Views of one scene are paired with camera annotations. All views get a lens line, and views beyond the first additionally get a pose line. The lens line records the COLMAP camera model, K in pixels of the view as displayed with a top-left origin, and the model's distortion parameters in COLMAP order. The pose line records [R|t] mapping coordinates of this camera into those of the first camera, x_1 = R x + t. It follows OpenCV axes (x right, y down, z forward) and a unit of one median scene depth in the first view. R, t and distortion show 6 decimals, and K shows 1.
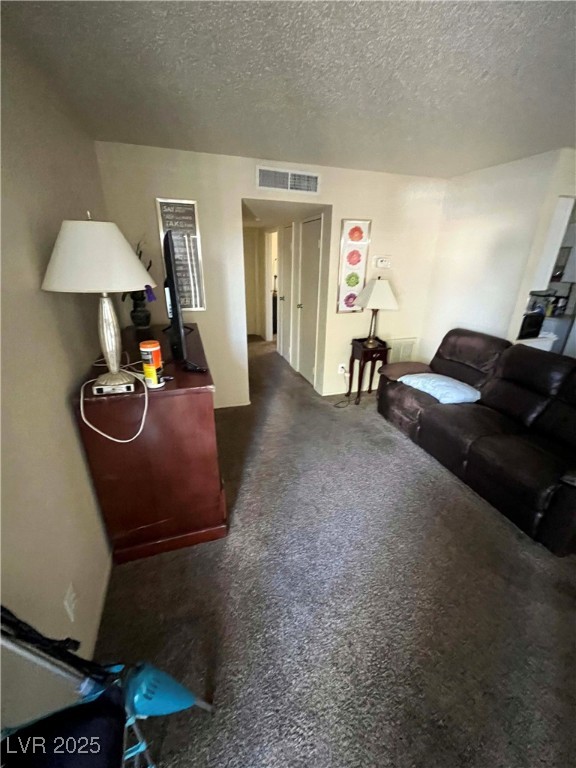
lens RADIAL K [[308.9, 0, 286.4], [0, 308.9, 383.0], [0, 0, 1]] dist [-0.003005, -0.000514]
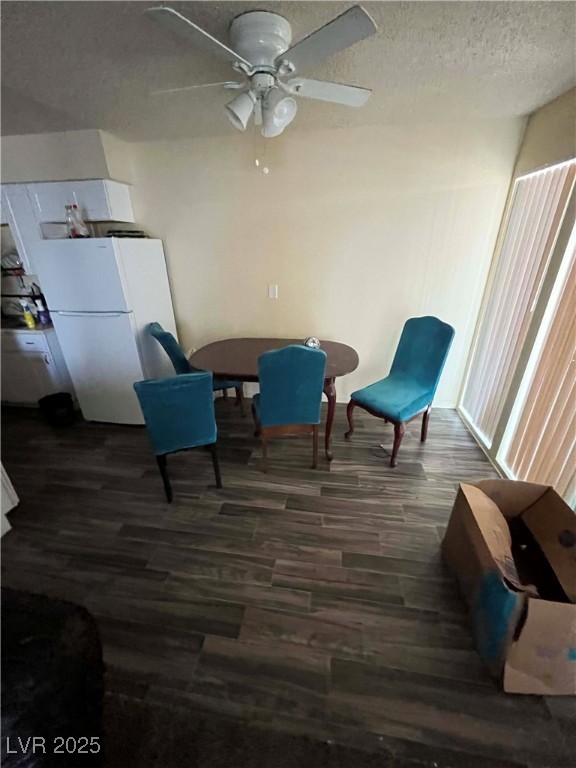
lens RADIAL K [[308.9, 0, 286.0], [0, 308.9, 384.9], [0, 0, 1]] dist [-0.003005, -0.000514]
pose [[0.446222, -0.389031, 0.805941, 0.751679], [0.354243, 0.903796, 0.240134, -0.102436], [-0.821826, 0.178346, 0.541105, 0.294729]]
